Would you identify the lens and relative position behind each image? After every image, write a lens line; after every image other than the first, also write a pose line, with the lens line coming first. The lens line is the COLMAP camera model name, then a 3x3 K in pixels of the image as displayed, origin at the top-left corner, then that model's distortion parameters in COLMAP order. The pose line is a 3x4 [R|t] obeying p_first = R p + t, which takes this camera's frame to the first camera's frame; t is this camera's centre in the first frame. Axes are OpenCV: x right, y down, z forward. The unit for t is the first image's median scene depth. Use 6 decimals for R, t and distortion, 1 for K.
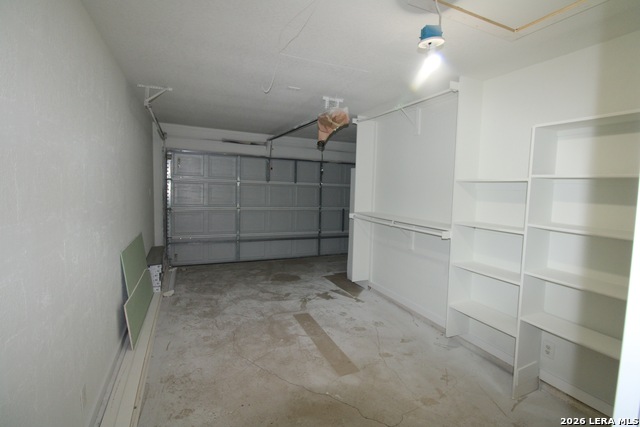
lens RADIAL K [[301.4, 0, 322.7], [0, 301.4, 211.1], [0, 0, 1]] dist [0.001855, -0.012803]
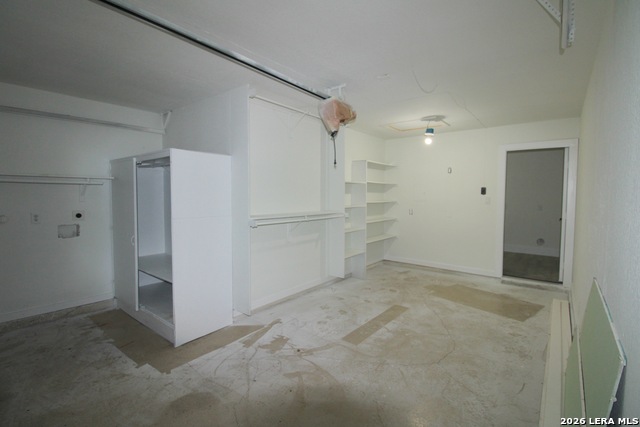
lens RADIAL K [[301.4, 0, 322.7], [0, 301.4, 211.1], [0, 0, 1]] dist [0.001855, -0.012803]
pose [[-0.468021, -0.073641, 0.880644, -0.780396], [0.055855, 0.992065, 0.112642, -0.109938], [-0.881951, 0.101907, -0.460194, 1.498881]]
